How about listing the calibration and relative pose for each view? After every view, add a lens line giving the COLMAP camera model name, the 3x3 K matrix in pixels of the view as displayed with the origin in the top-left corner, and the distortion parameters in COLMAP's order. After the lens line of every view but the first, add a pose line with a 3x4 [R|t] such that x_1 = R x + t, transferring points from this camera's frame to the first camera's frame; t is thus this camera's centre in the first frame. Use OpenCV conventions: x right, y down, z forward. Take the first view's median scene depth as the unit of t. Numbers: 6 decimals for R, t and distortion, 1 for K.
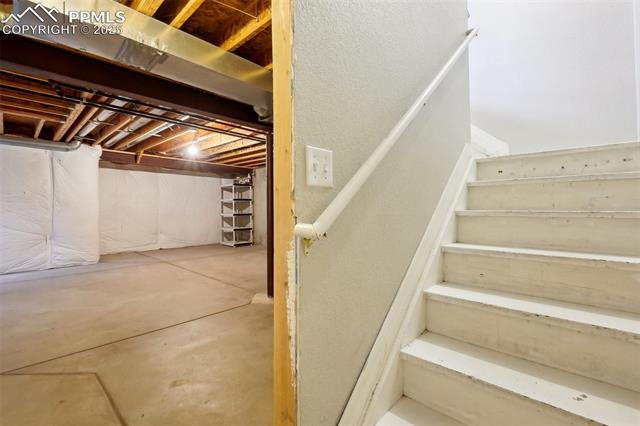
lens RADIAL K [[286.2, 0, 323.5], [0, 286.2, 201.0], [0, 0, 1]] dist [-0.012583, -0.000370]
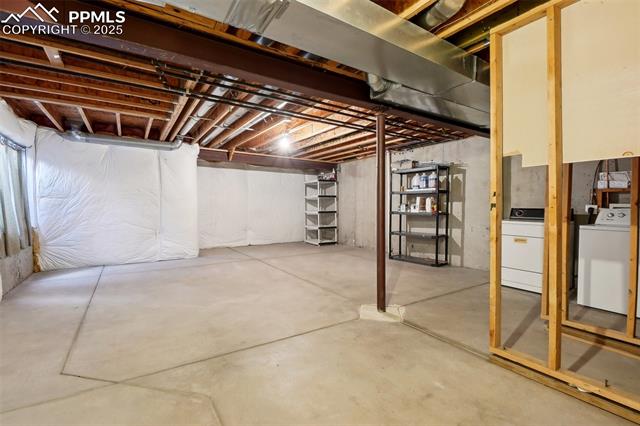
lens RADIAL K [[292.3, 0, 316.9], [0, 292.3, 207.6], [0, 0, 1]] dist [0.000513, -0.000545]
pose [[0.964535, 0.006084, -0.263885, -0.101325], [0.002357, 0.999496, 0.031659, 0.003358], [0.263944, -0.031158, 0.964035, 0.095838]]
